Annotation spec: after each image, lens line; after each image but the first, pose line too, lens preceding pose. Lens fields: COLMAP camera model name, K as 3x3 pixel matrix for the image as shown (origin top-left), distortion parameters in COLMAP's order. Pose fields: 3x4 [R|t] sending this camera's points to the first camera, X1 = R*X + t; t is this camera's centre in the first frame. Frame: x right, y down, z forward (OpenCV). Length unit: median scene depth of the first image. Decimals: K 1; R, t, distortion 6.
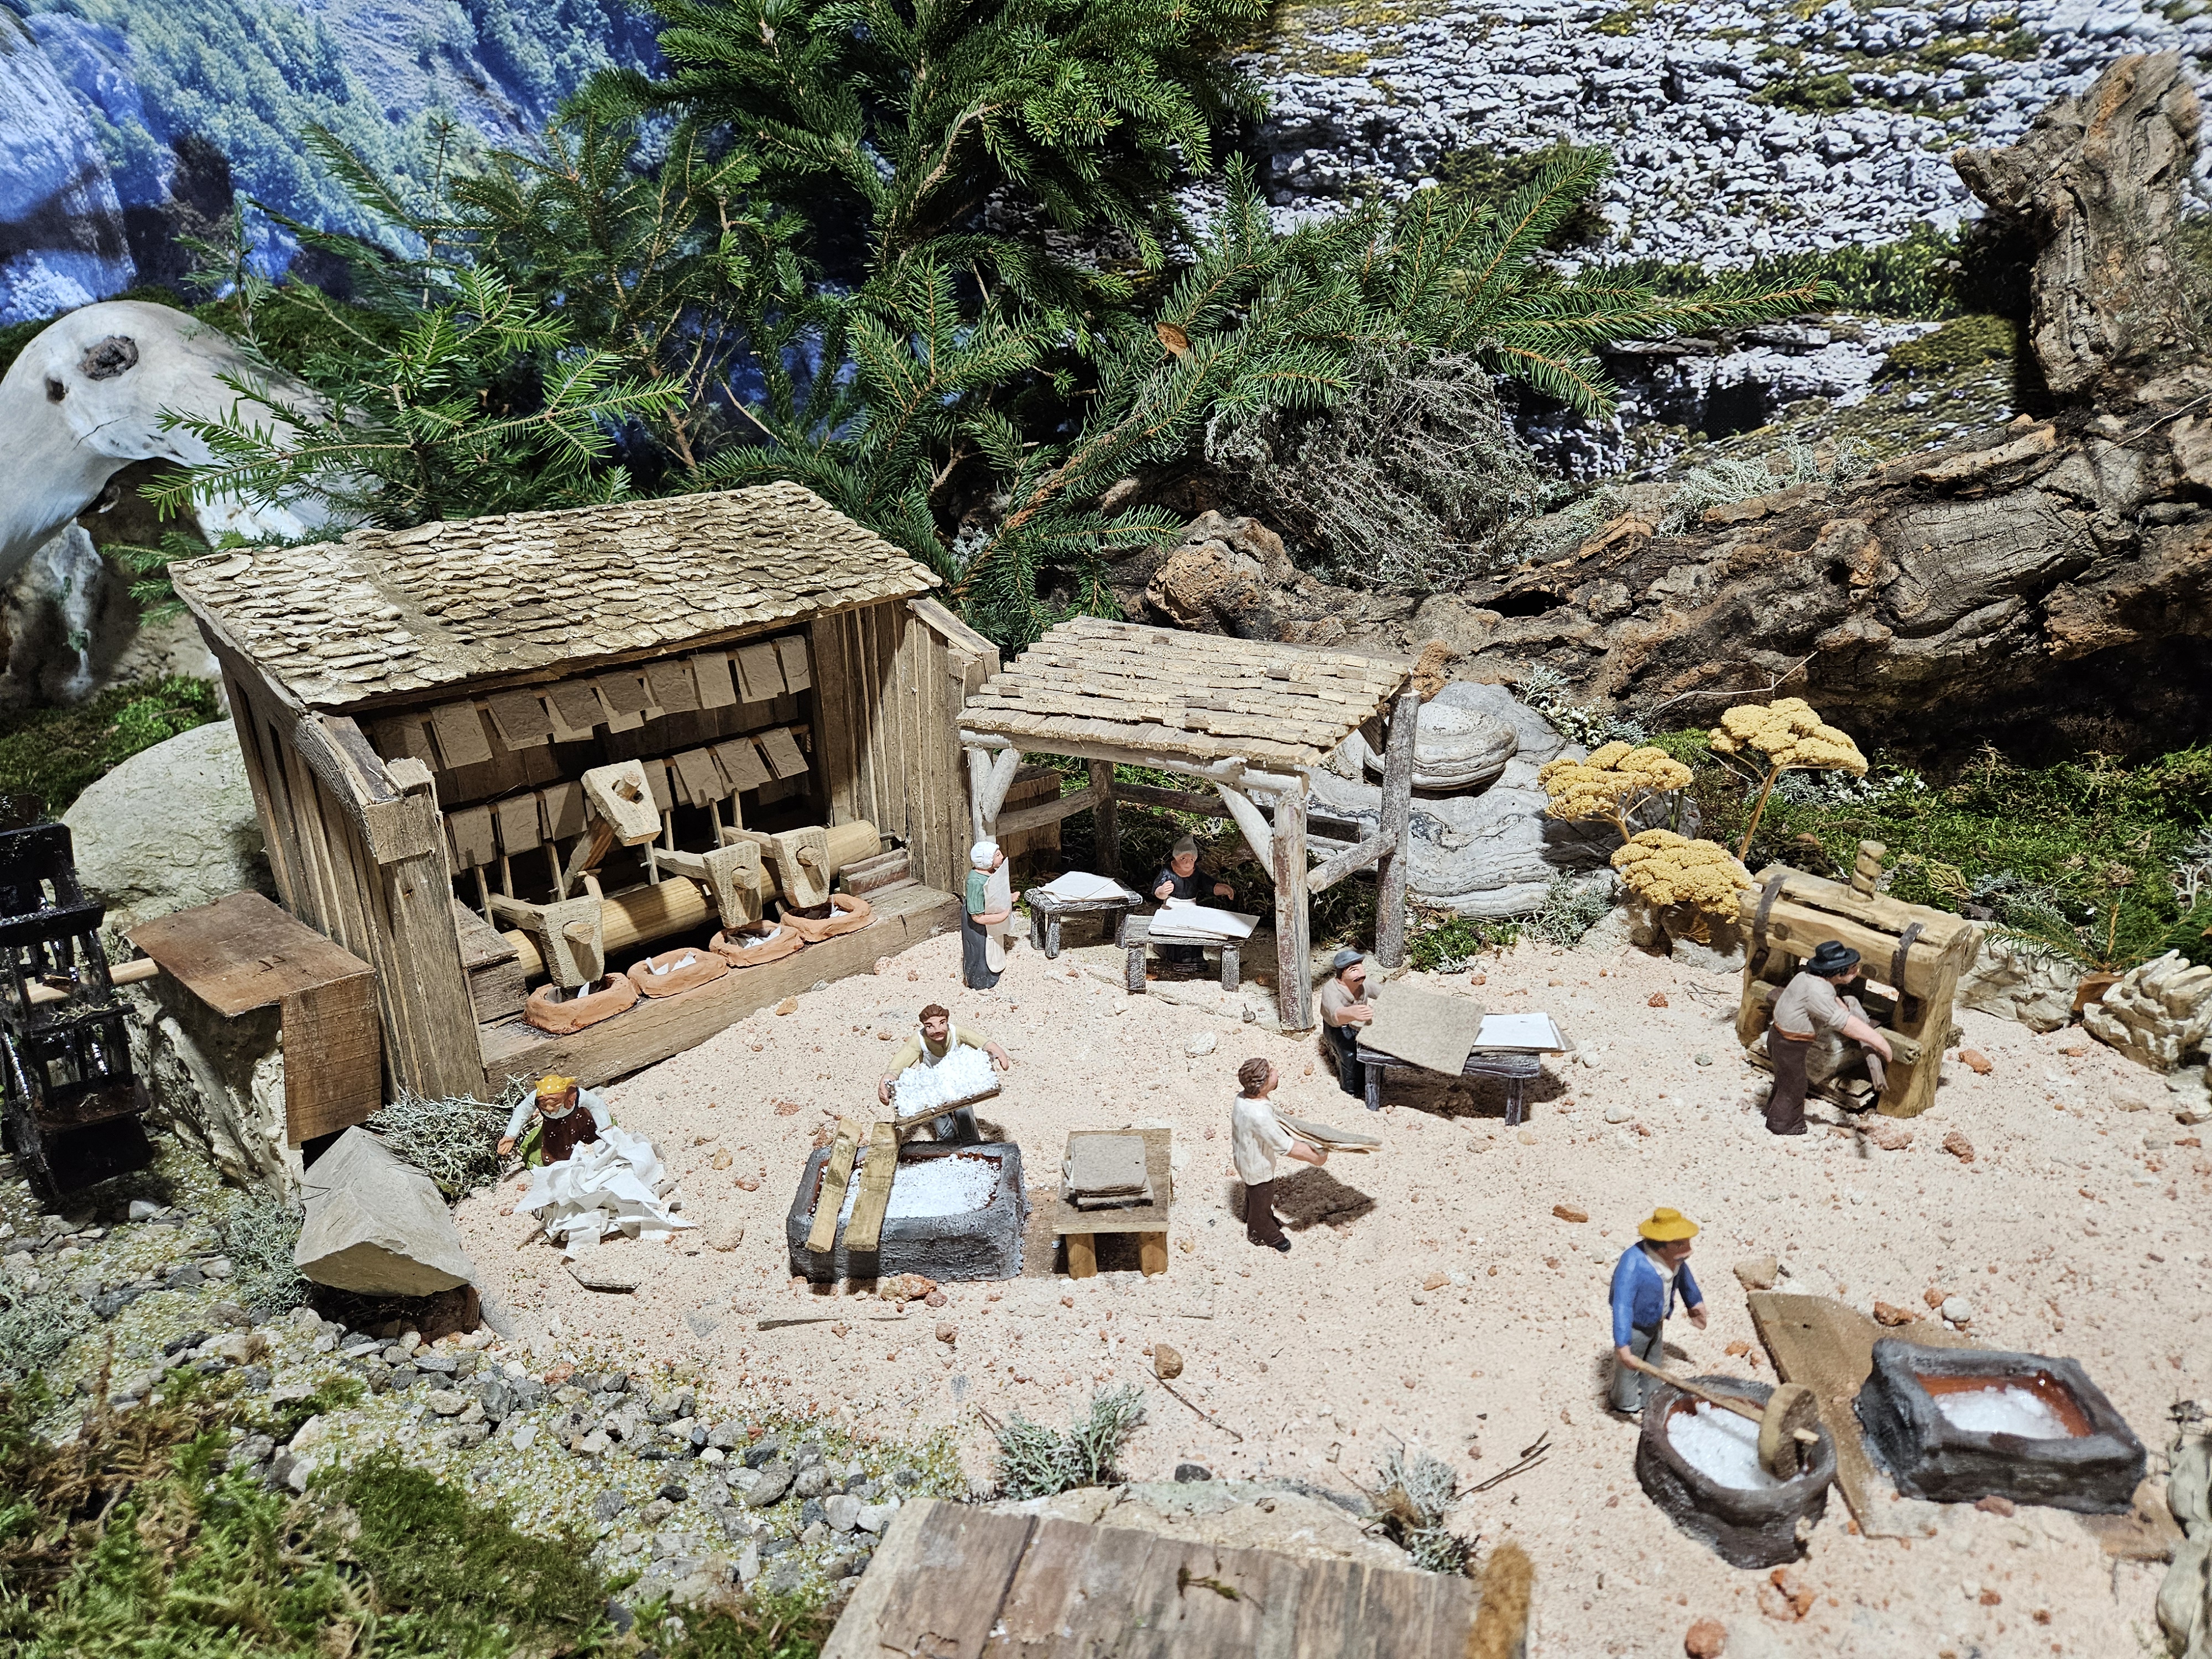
lens RADIAL K [[1468.8, 0, 1106.9], [0, 1468.8, 849.9], [0, 0, 1]] dist [0.045291, -0.035876]
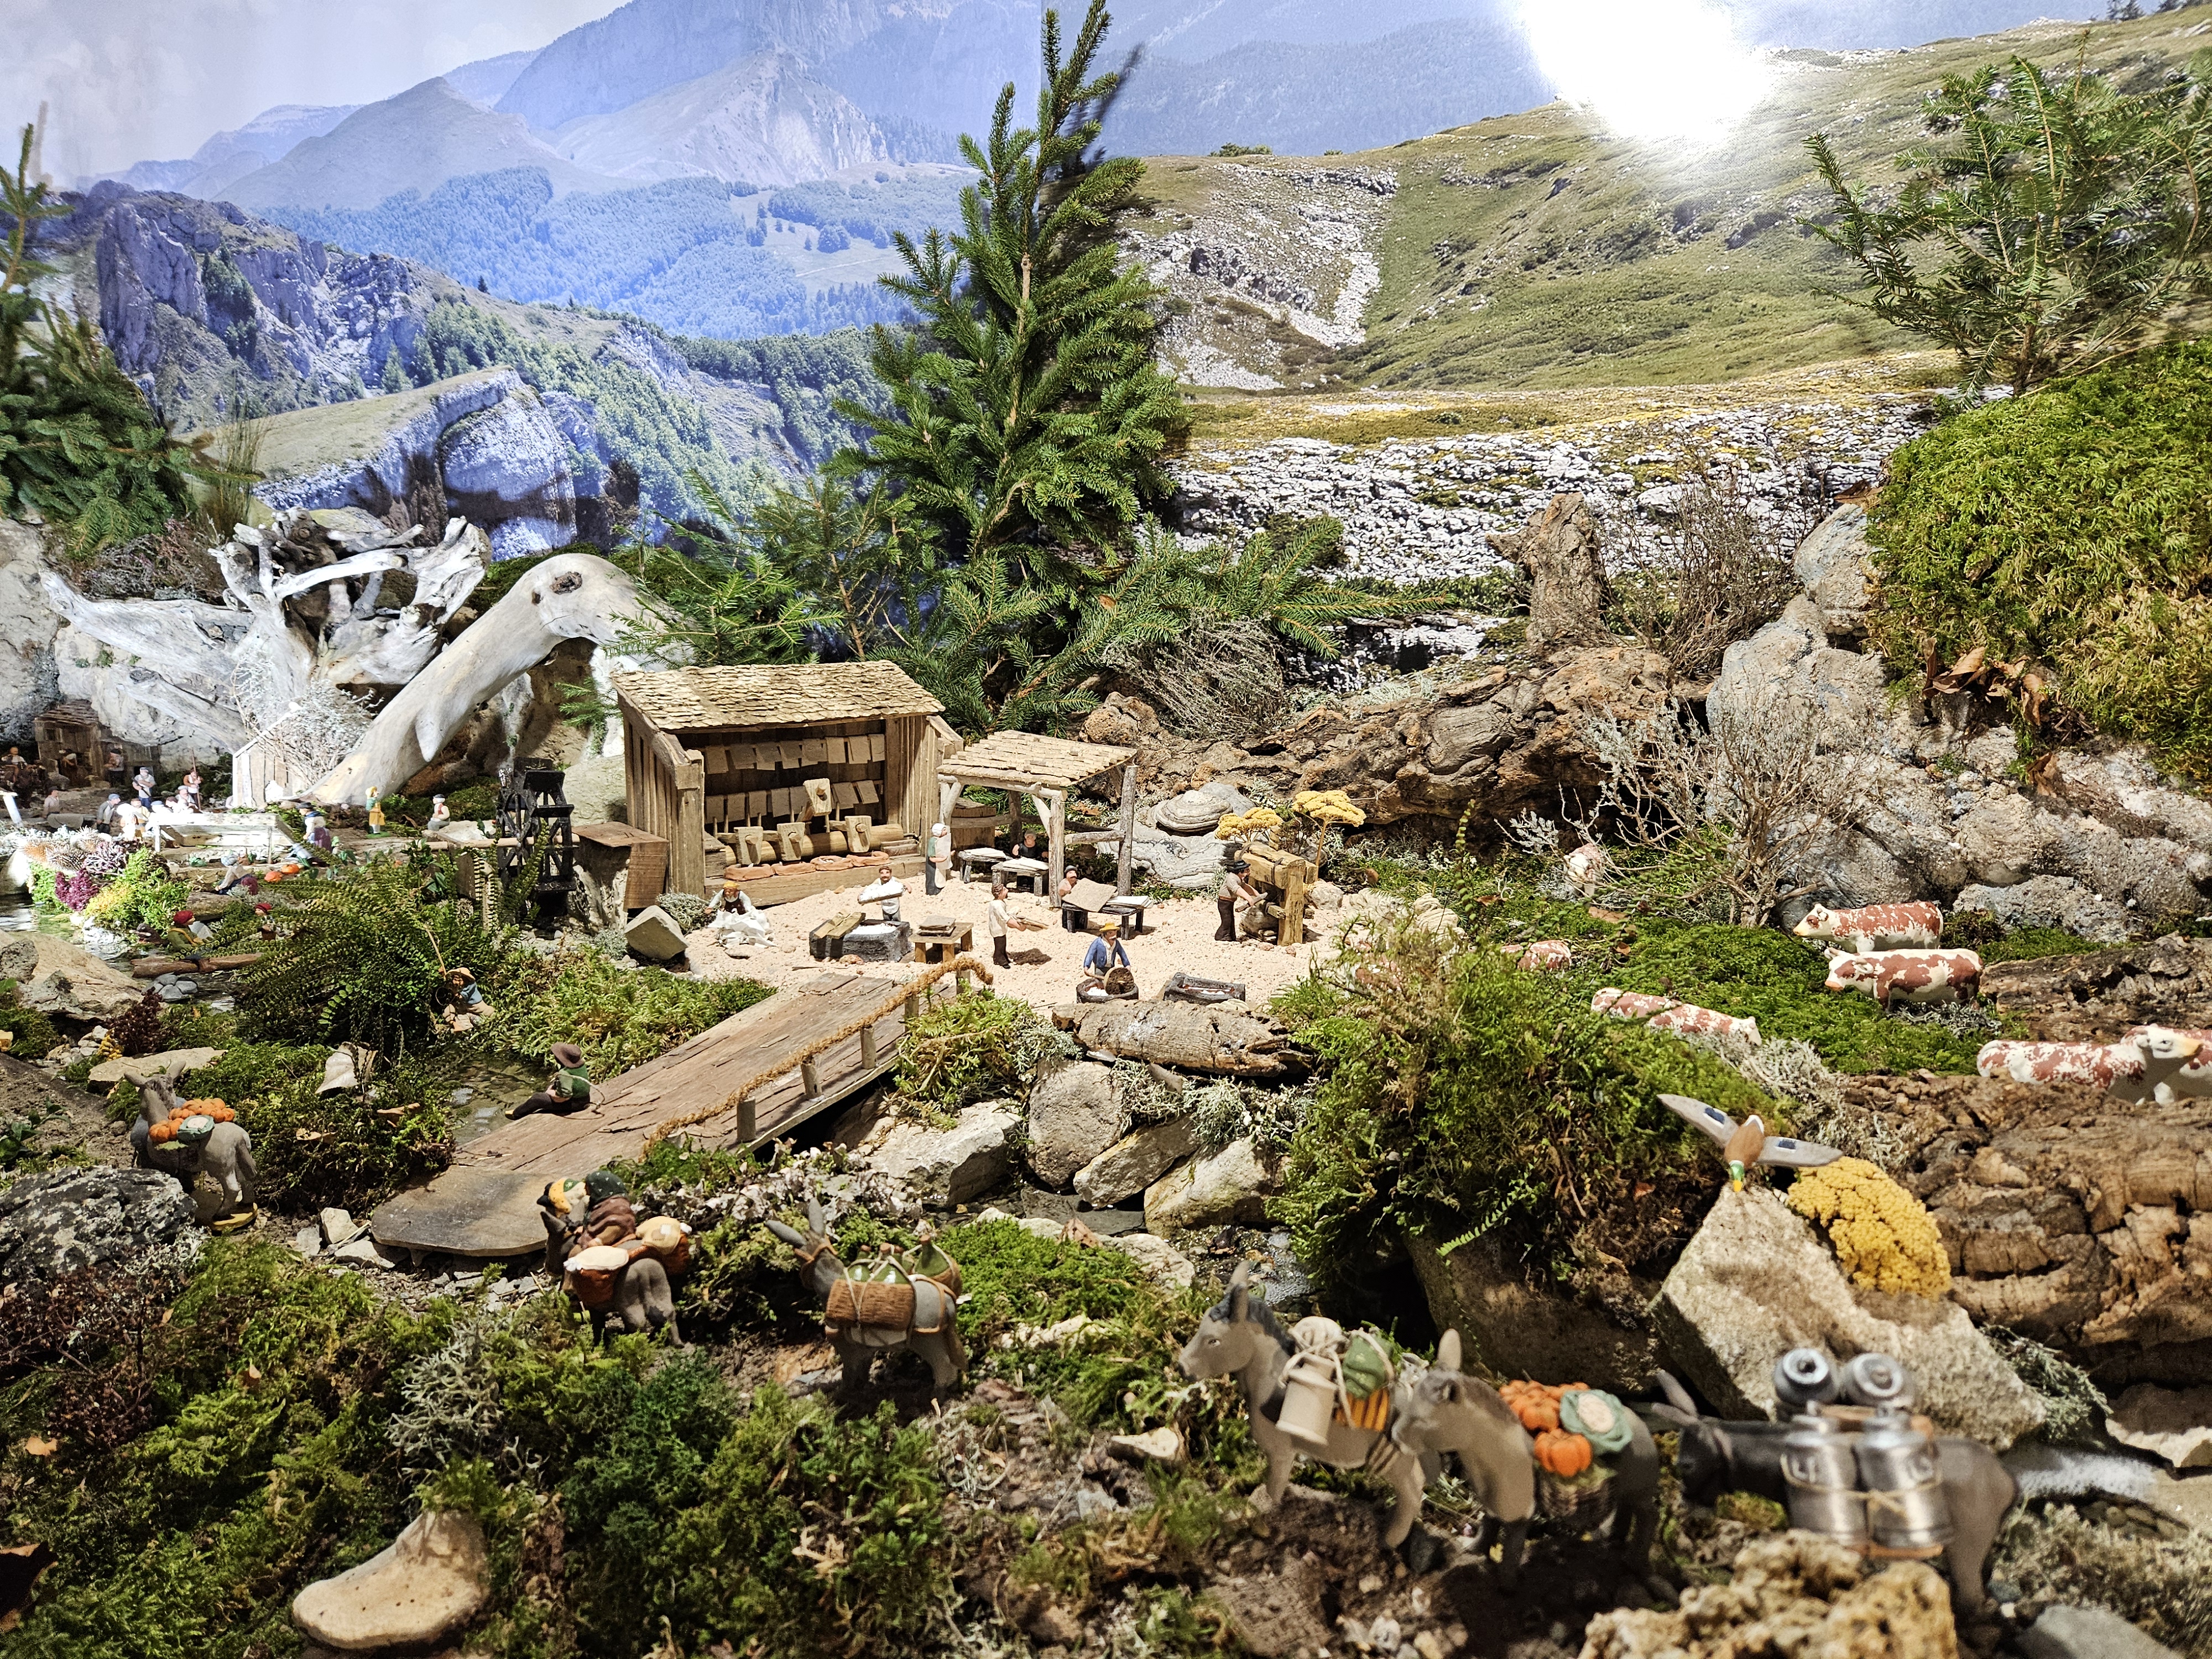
lens RADIAL K [[1468.8, 0, 1110.6], [0, 1468.8, 821.2], [0, 0, 1]] dist [0.045291, -0.035876]
pose [[0.984764, 0.075871, -0.156473, 0.373946], [-0.102131, 0.980605, -0.167284, 0.243545], [0.140746, 0.180716, 0.973413, -0.788476]]
